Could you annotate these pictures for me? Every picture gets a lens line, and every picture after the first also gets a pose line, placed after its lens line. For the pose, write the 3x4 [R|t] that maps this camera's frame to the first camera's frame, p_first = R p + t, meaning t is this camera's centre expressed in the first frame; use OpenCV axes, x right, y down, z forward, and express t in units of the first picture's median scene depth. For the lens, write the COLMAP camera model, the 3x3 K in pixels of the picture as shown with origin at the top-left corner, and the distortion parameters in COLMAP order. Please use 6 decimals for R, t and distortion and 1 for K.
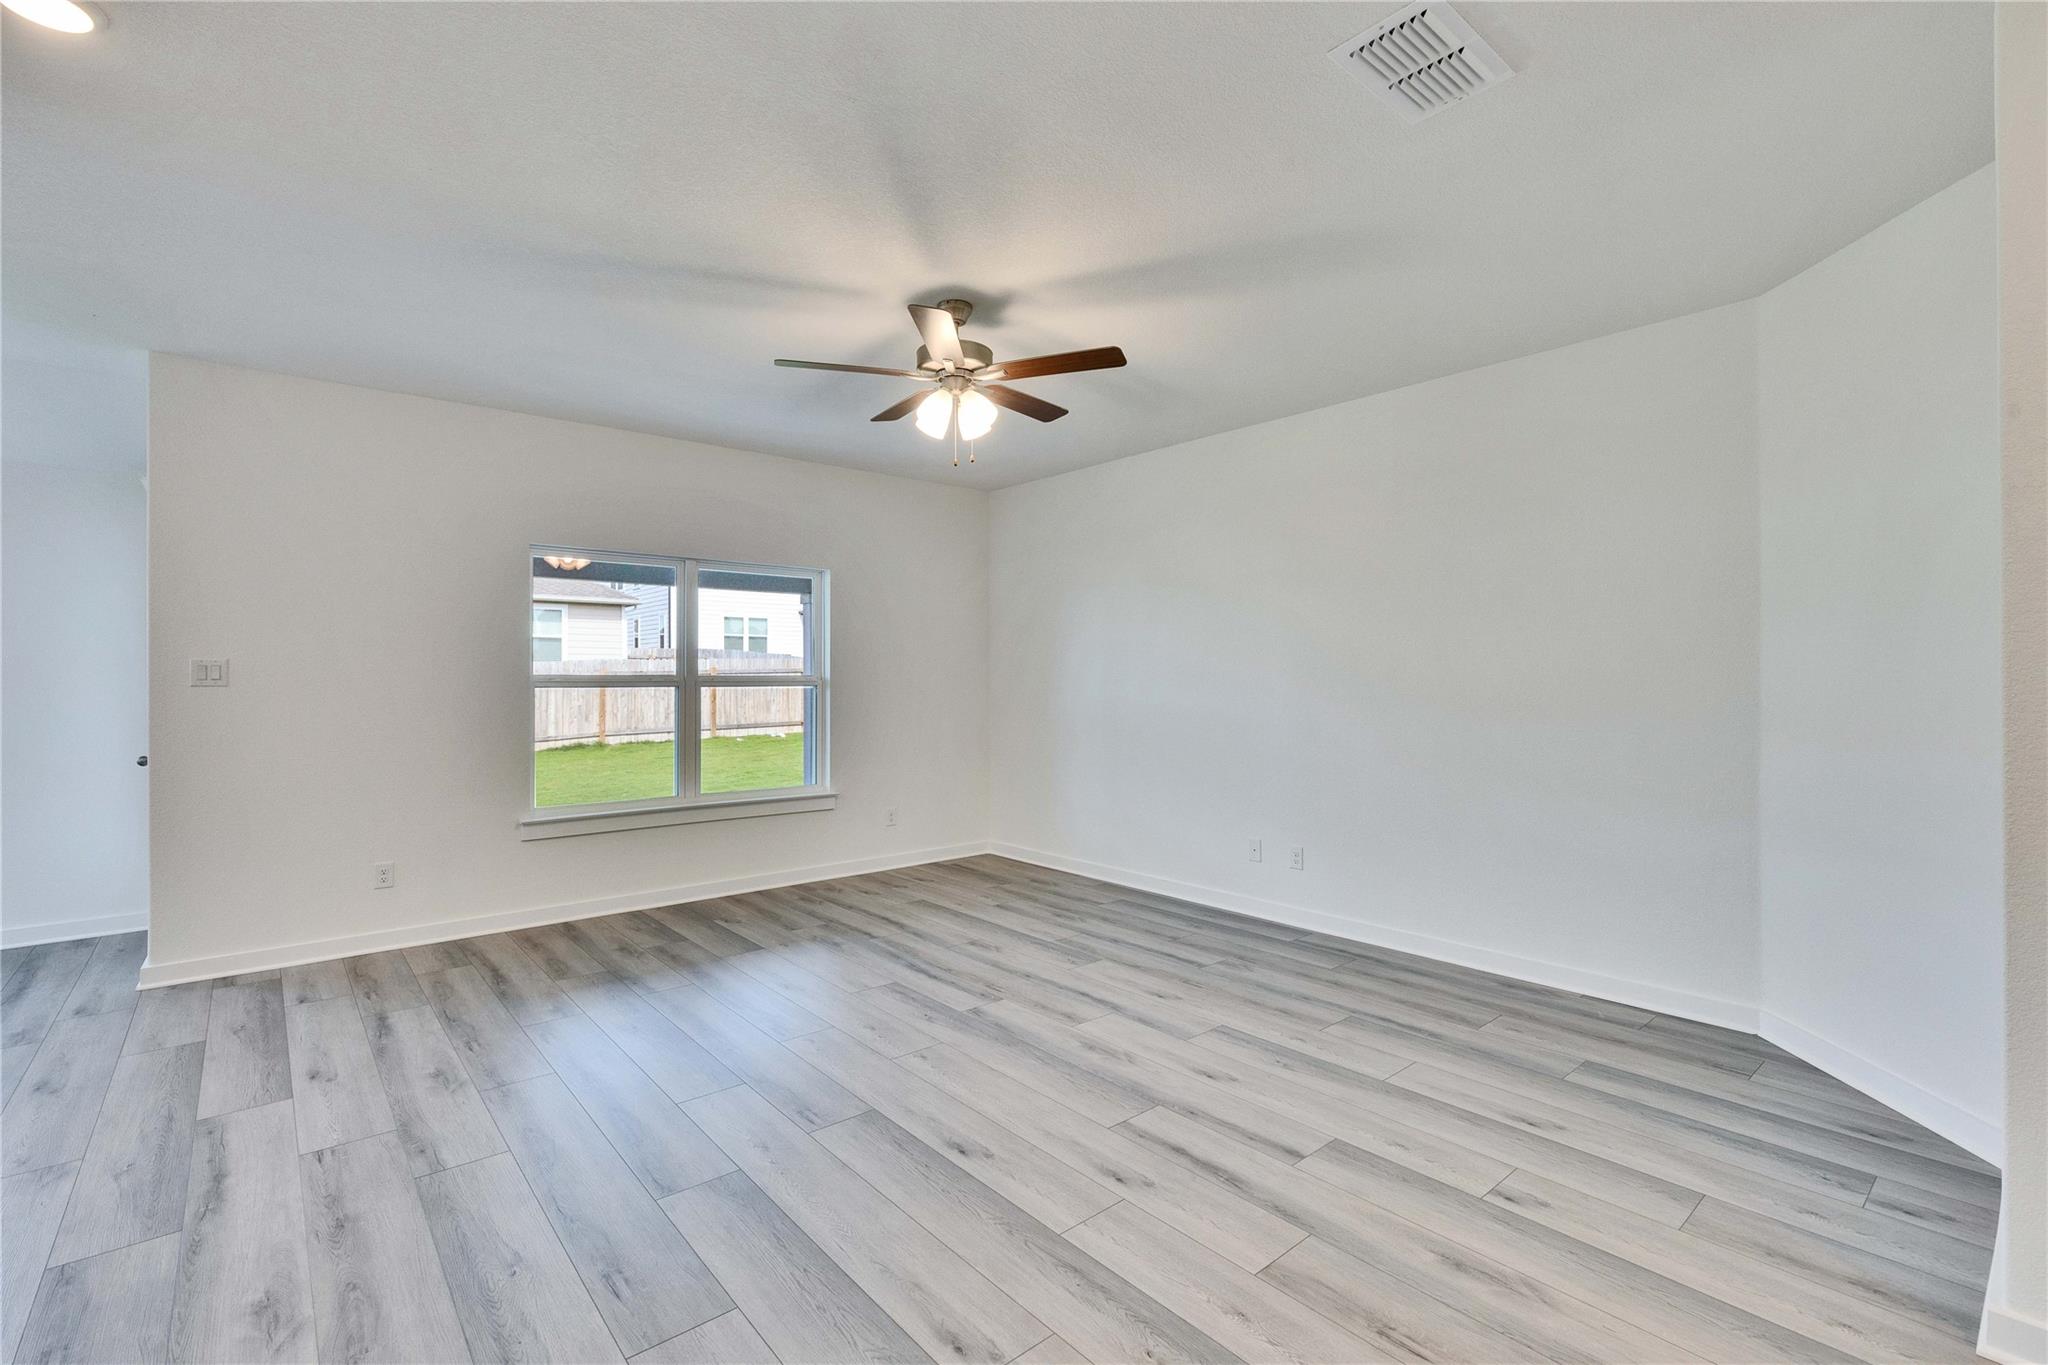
lens RADIAL K [[906.6, 0, 1030.3], [0, 906.6, 676.3], [0, 0, 1]] dist [0.002417, -0.000855]
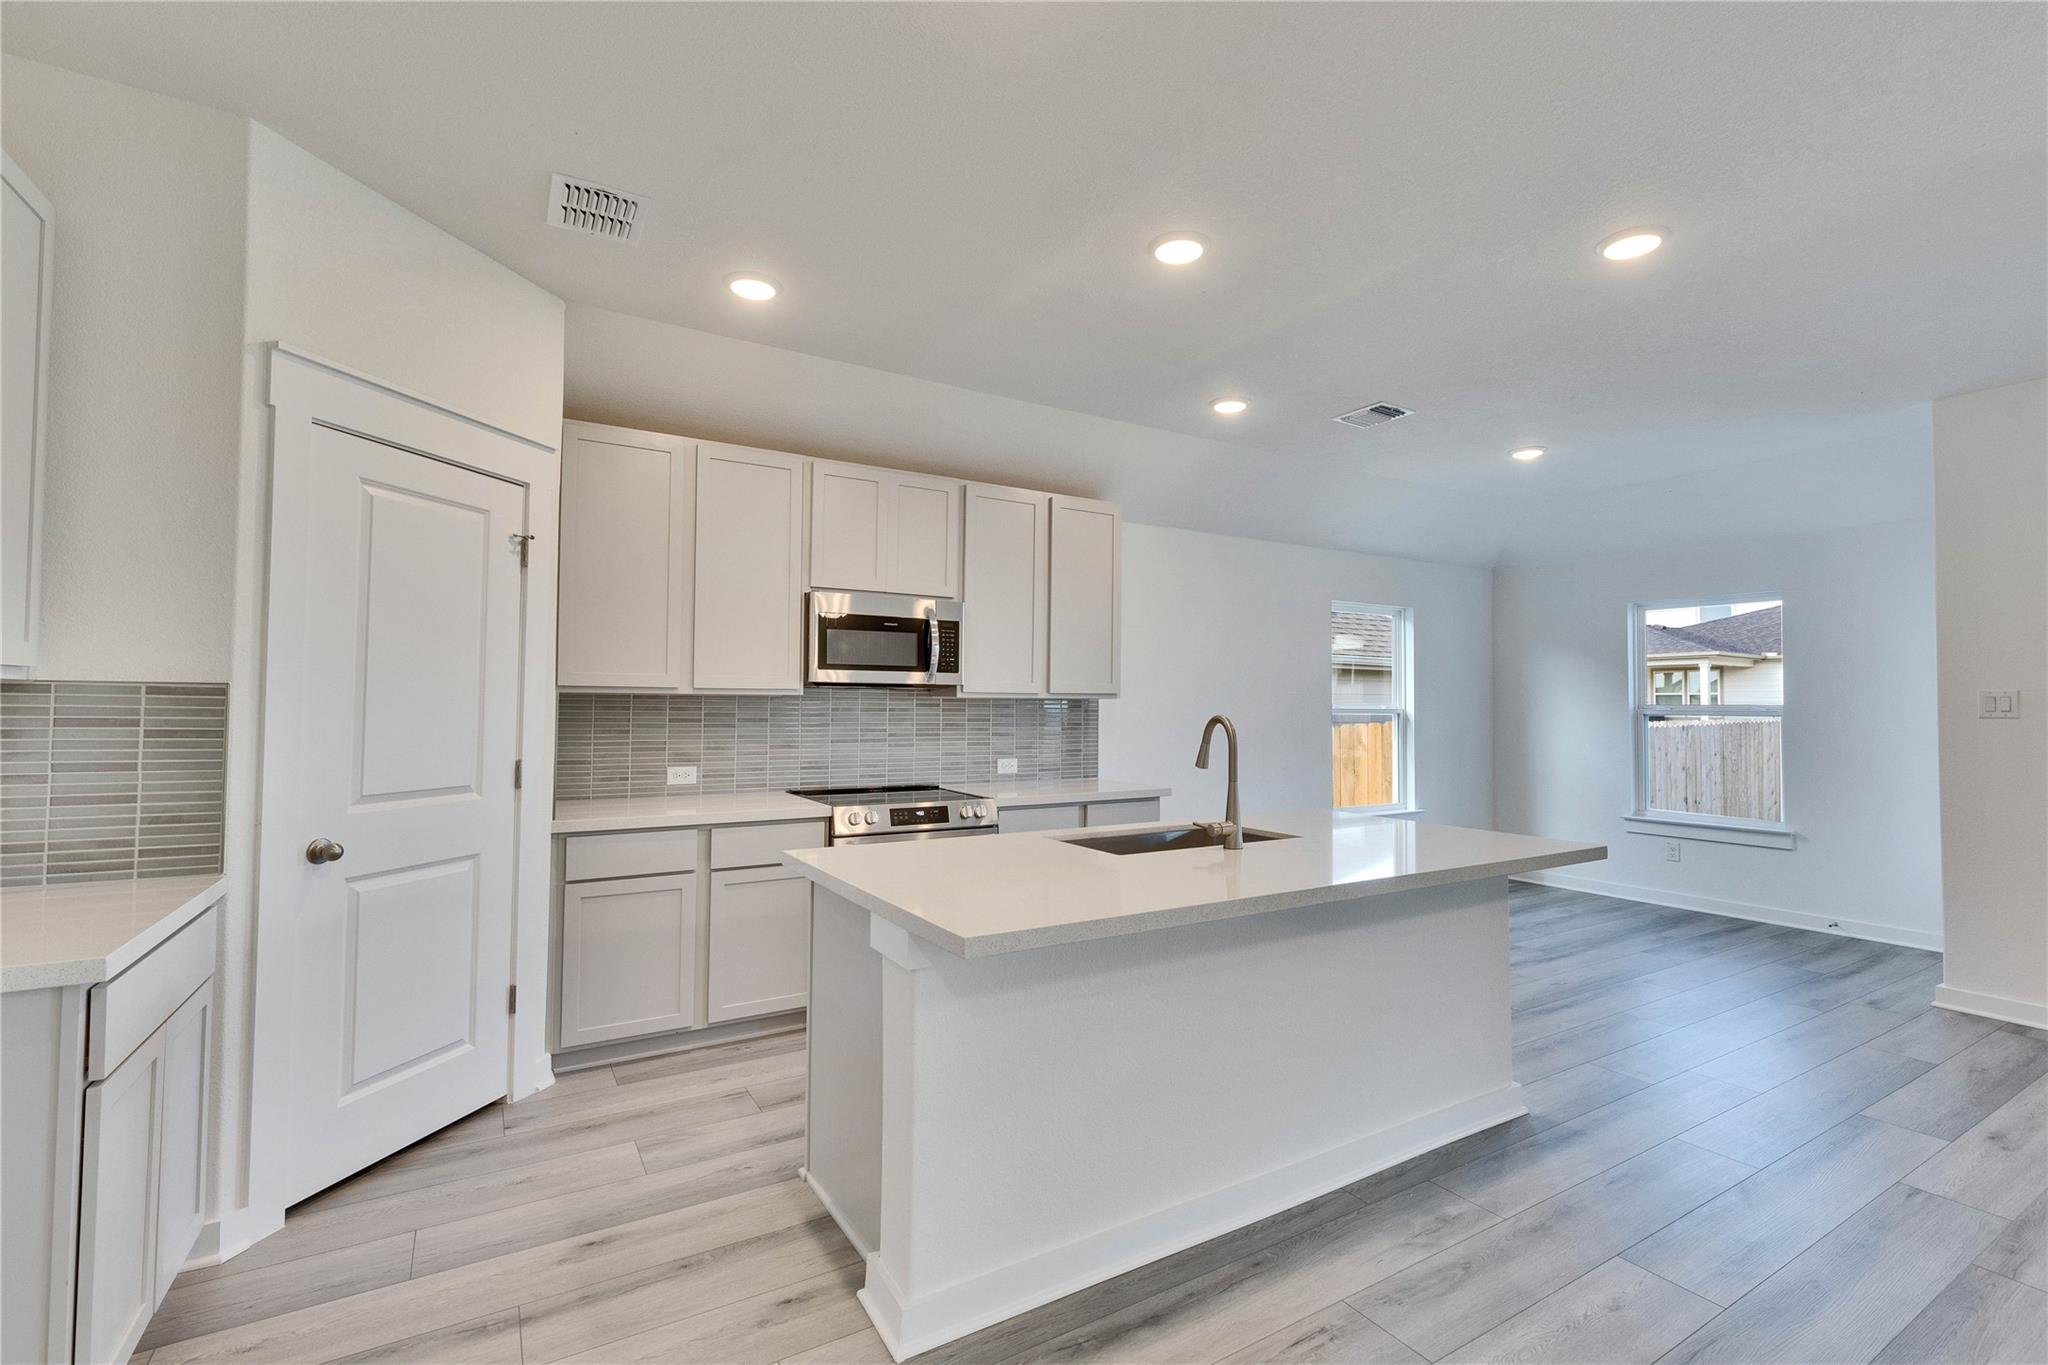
lens RADIAL K [[906.6, 0, 1030.3], [0, 906.6, 676.3], [0, 0, 1]] dist [0.002417, -0.000855]
pose [[-0.163819, -0.029725, -0.986042, 0.250616], [-0.005674, 0.999558, -0.029190, 0.001062], [0.986474, 0.000813, -0.163915, 0.147640]]
